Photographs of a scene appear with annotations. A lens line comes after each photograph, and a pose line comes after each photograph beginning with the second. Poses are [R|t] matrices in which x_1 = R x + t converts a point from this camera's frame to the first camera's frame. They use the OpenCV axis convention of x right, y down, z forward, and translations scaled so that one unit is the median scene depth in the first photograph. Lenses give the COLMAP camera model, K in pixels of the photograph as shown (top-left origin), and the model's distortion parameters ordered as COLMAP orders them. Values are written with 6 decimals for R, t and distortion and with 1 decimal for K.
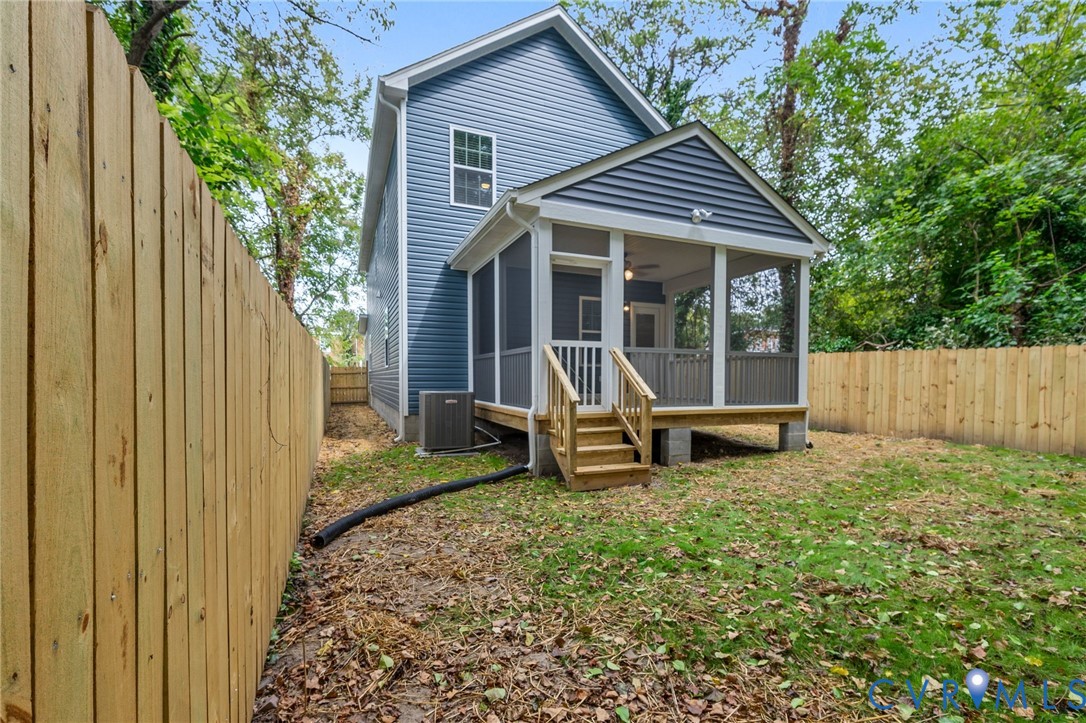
lens RADIAL K [[476.3, 0, 541.3], [0, 476.3, 381.8], [0, 0, 1]] dist [-0.000235, -0.000035]
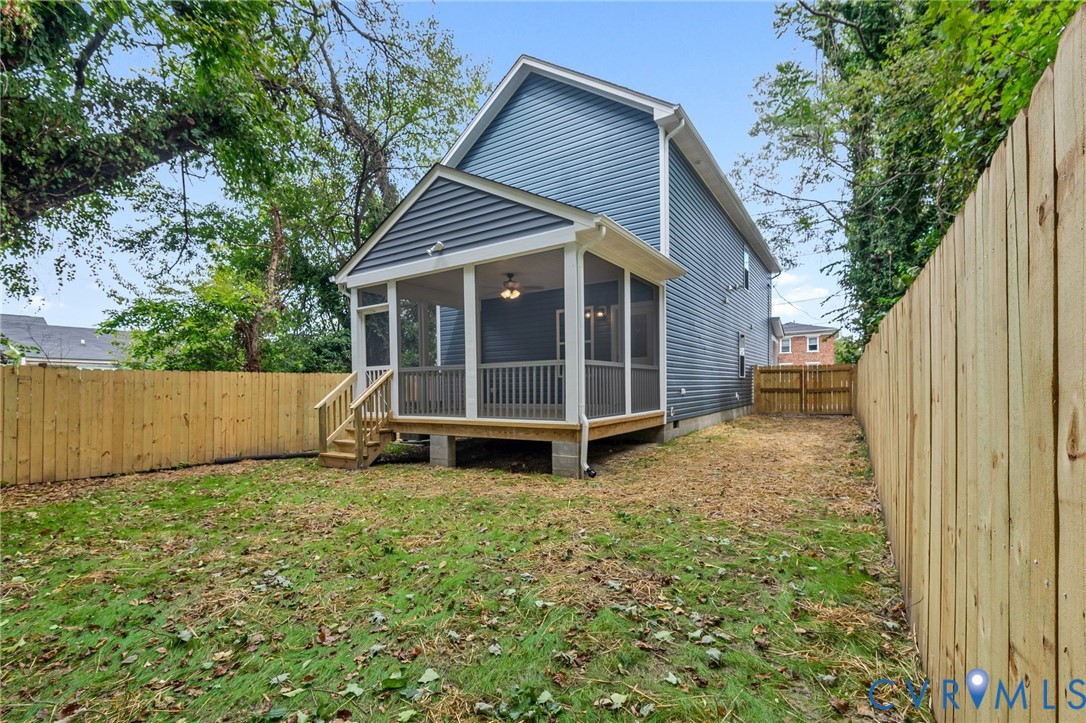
lens RADIAL K [[476.3, 0, 541.3], [0, 476.3, 381.8], [0, 0, 1]] dist [-0.000235, -0.000035]
pose [[0.563648, -0.024309, -0.825657, 1.341022], [0.020866, 0.999667, -0.015187, -0.007715], [0.825752, -0.008668, 0.563967, 0.540983]]
